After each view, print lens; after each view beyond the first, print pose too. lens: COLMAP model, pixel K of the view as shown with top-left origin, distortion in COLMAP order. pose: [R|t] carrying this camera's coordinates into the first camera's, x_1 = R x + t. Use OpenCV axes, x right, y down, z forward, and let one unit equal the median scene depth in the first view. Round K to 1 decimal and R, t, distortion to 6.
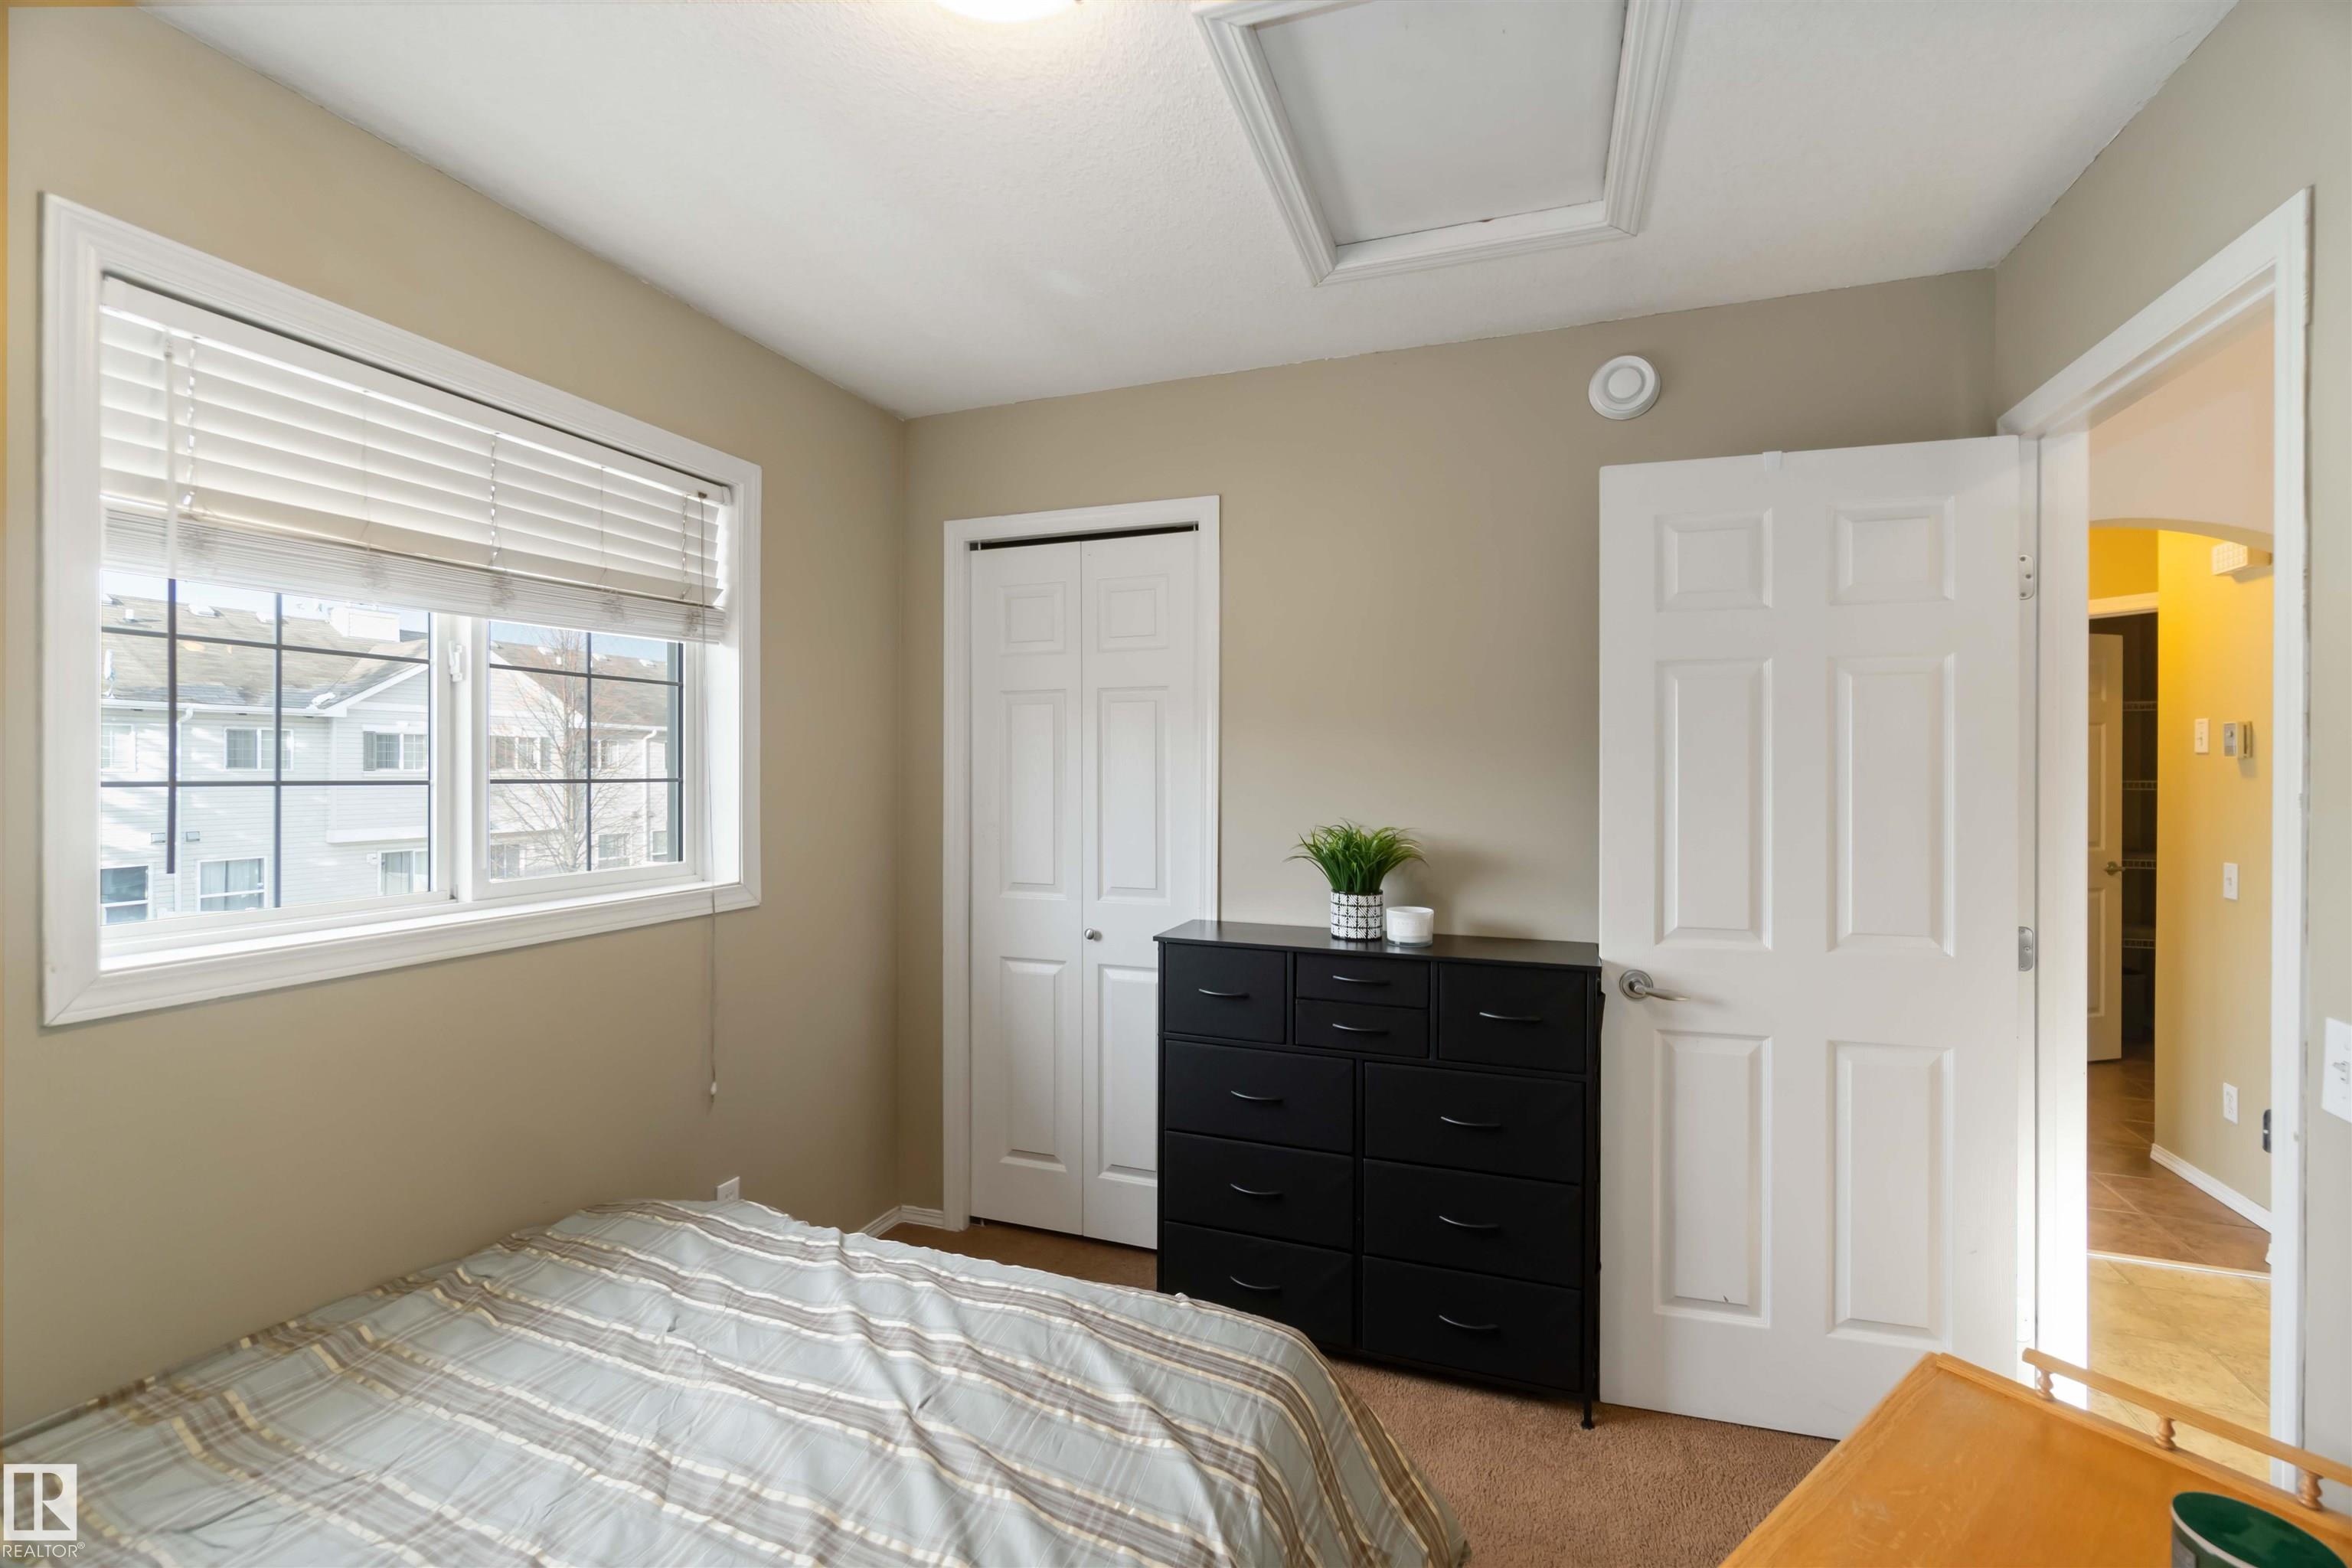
lens RADIAL K [[1029.7, 0, 1156.9], [0, 1029.7, 775.4], [0, 0, 1]] dist [-0.001575, 0.000559]
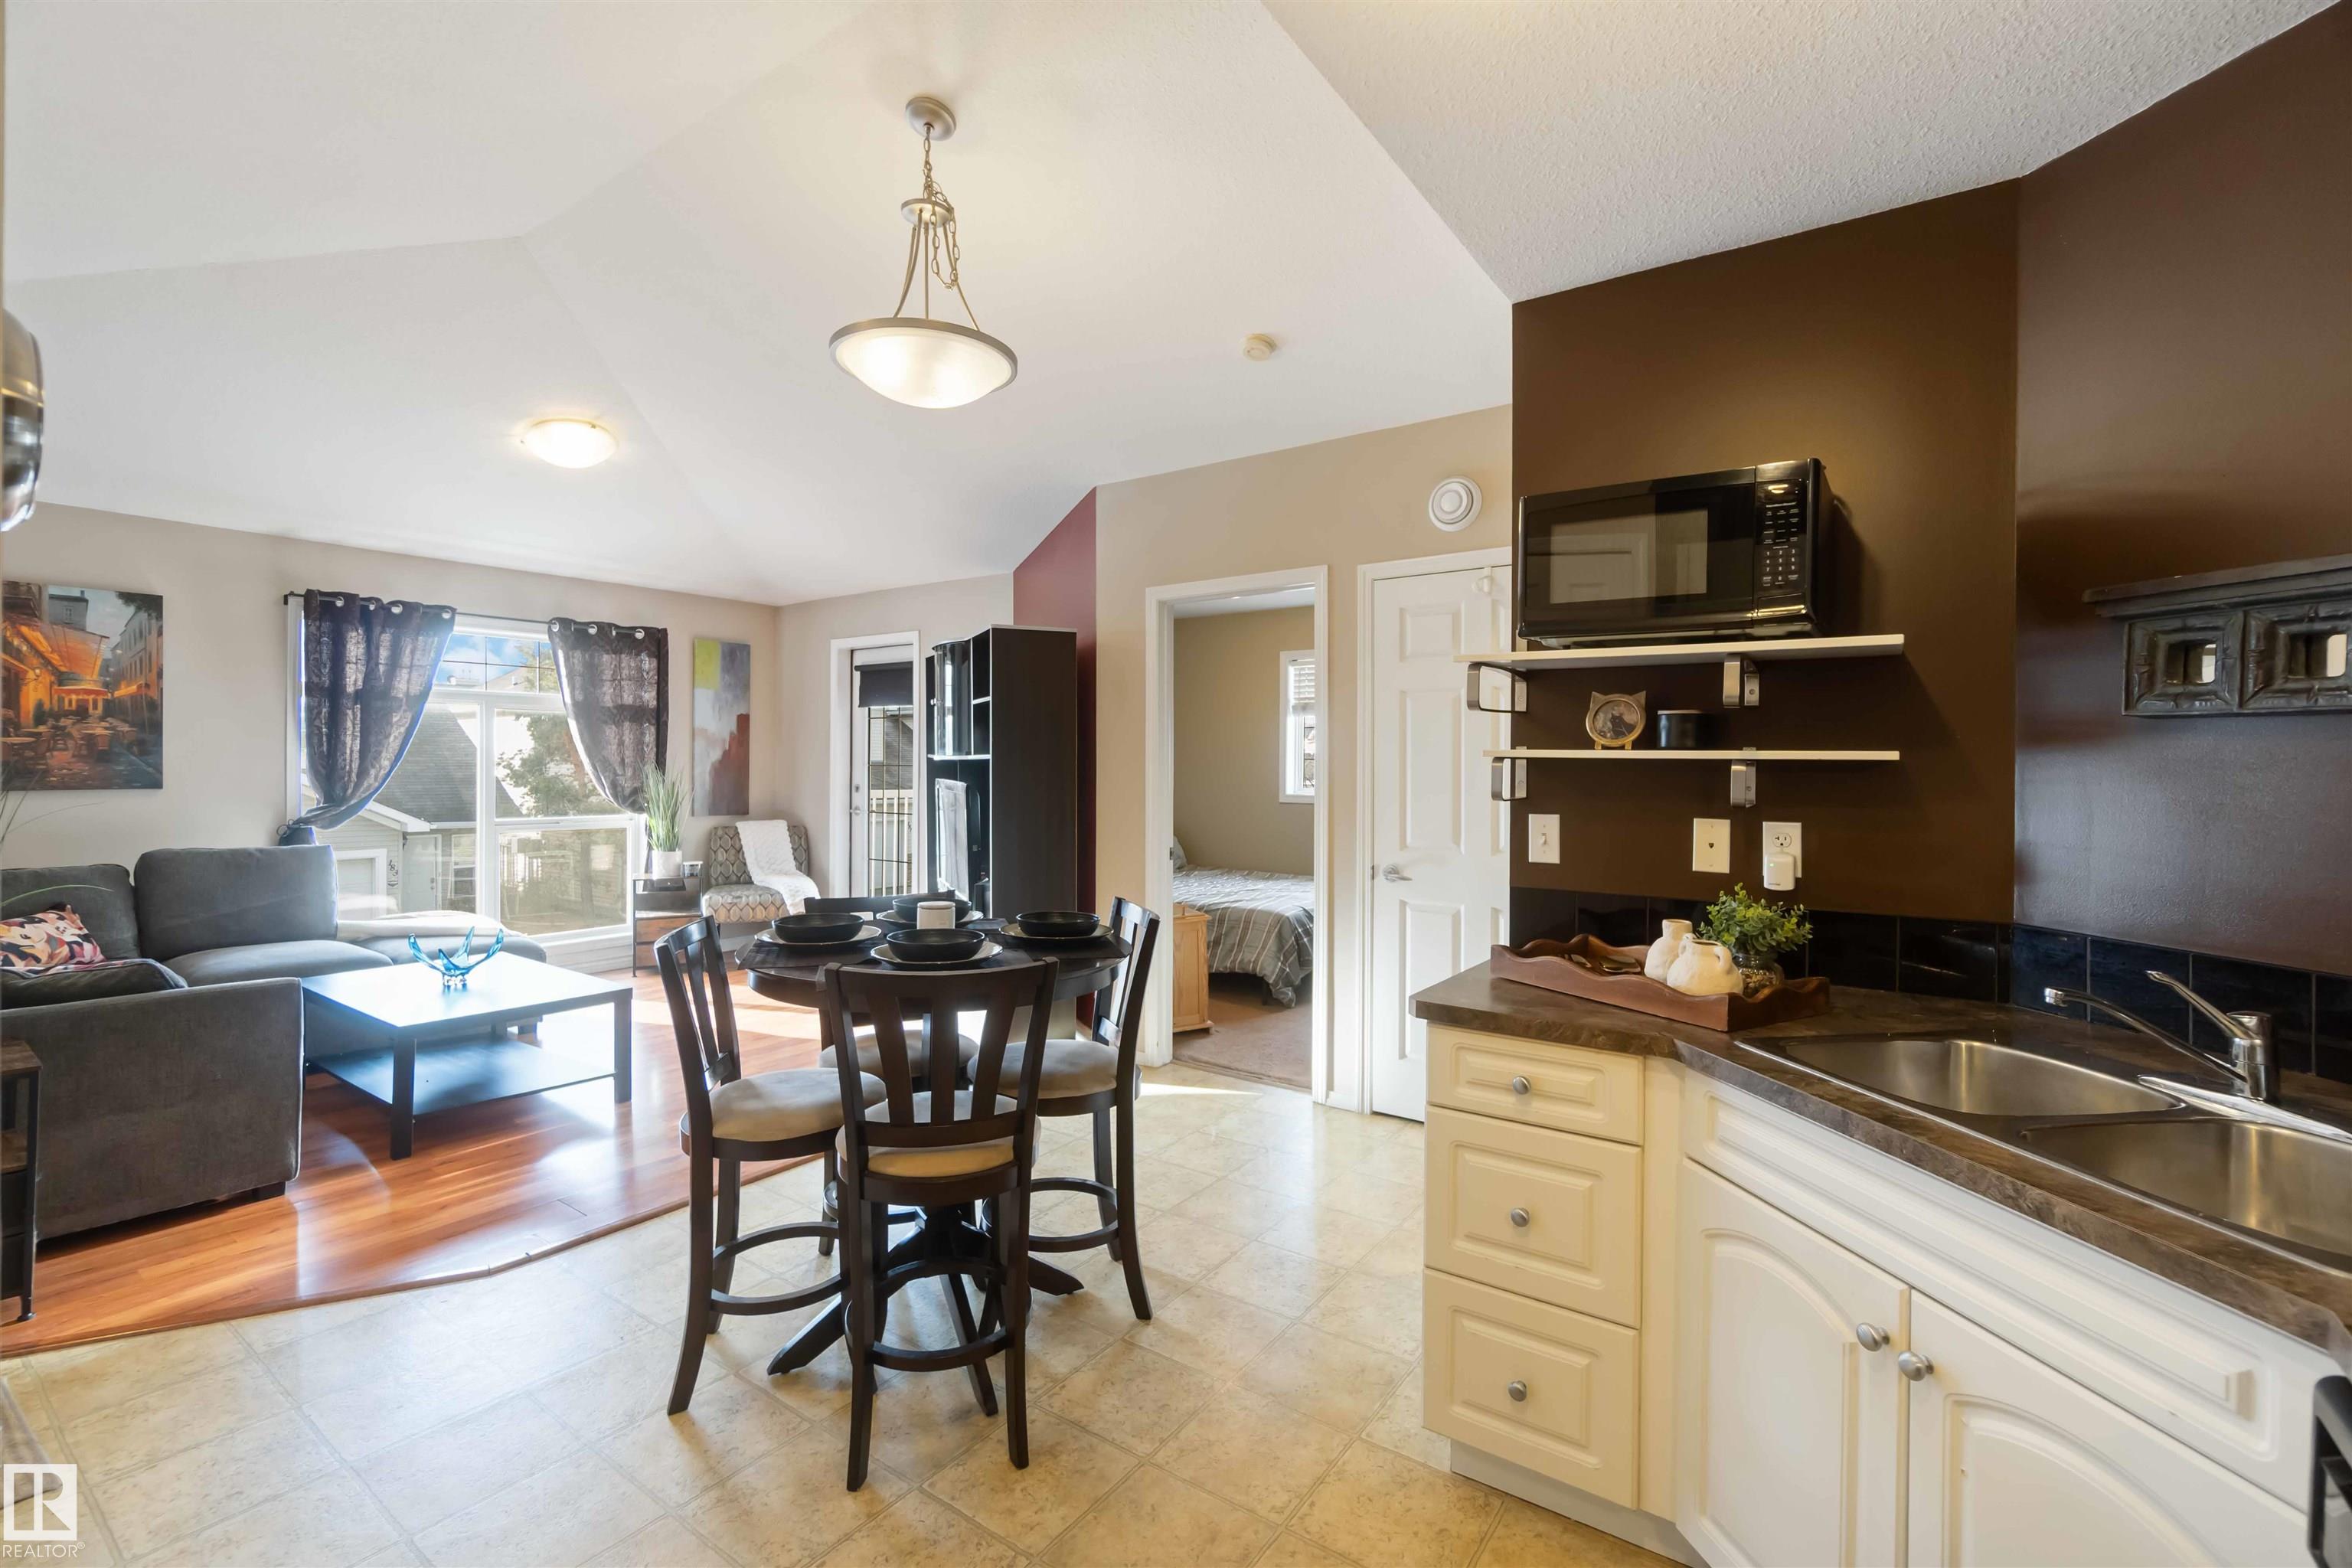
lens RADIAL K [[1029.7, 0, 1166.0], [0, 1029.7, 771.2], [0, 0, 1]] dist [-0.001575, 0.000559]
pose [[-0.287619, 0.007070, -0.957719, 2.486416], [-0.017487, 0.999767, 0.012632, 0.013695], [0.957585, 0.020381, -0.287428, 1.120196]]
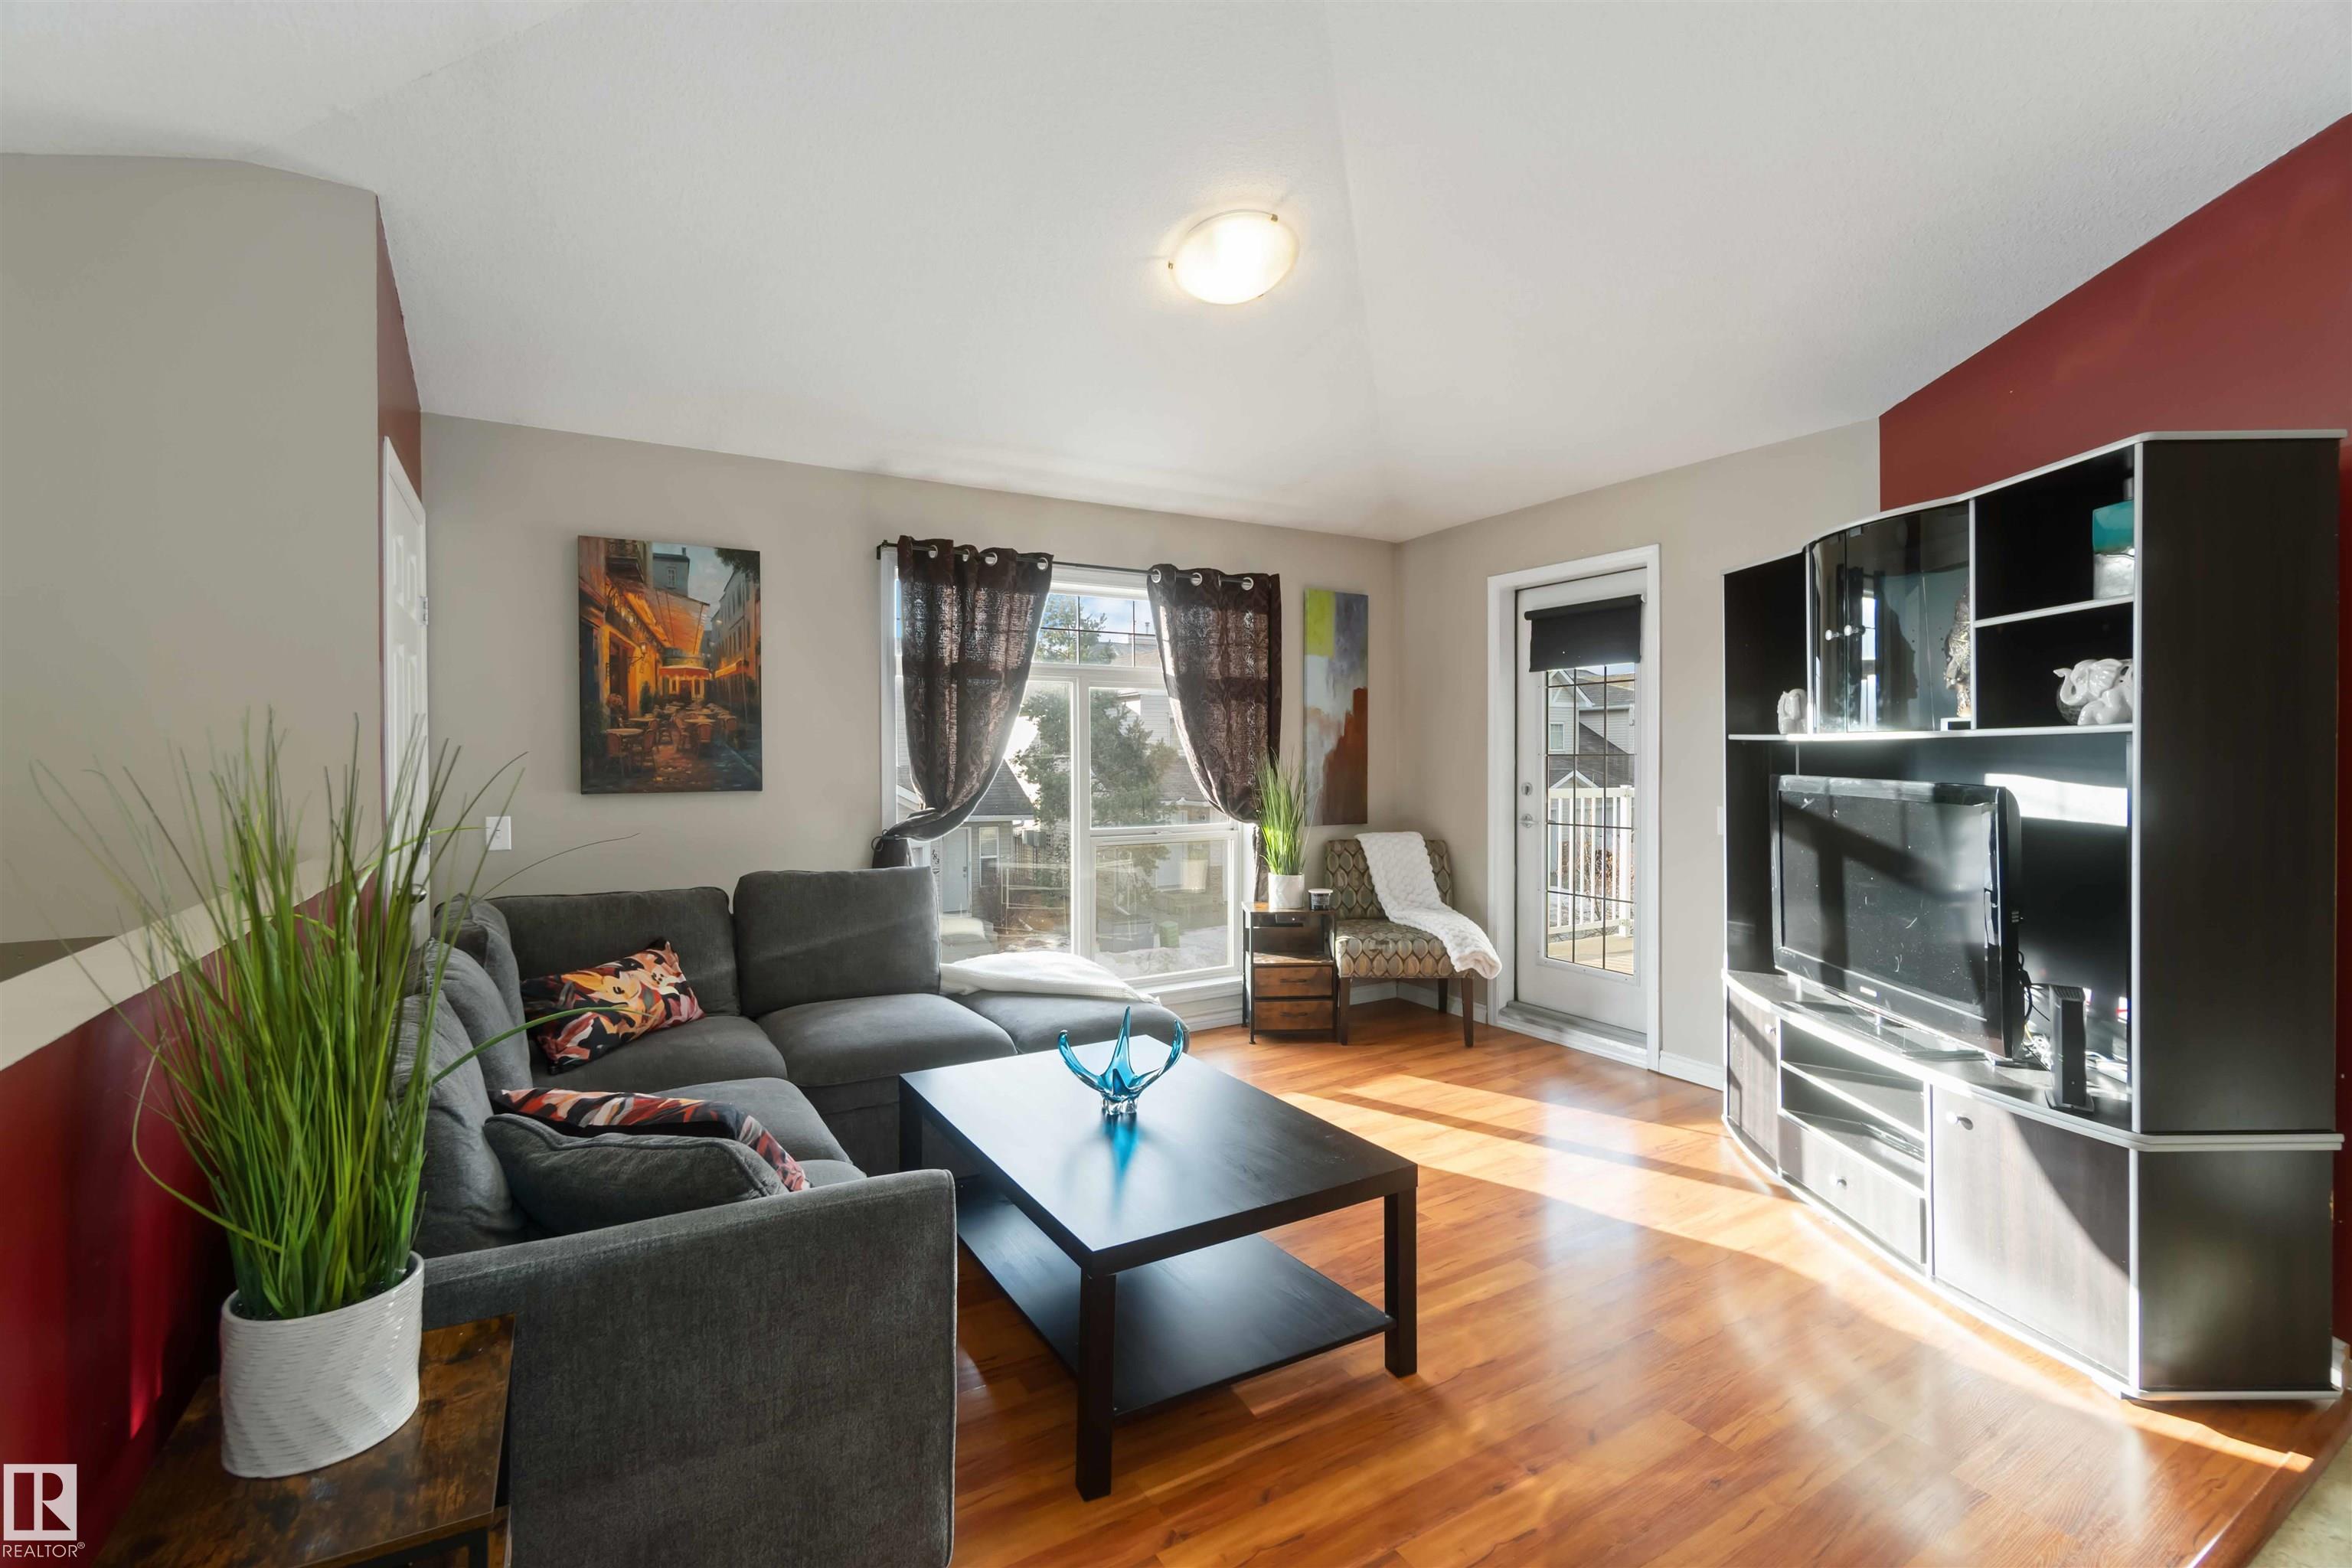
lens RADIAL K [[1029.7, 0, 1159.9], [0, 1029.7, 777.2], [0, 0, 1]] dist [-0.001575, 0.000559]
pose [[-0.650705, 0.017617, -0.759126, 1.951805], [-0.004091, 0.999635, 0.026706, 0.040362], [0.759320, 0.020483, -0.650395, 0.202141]]
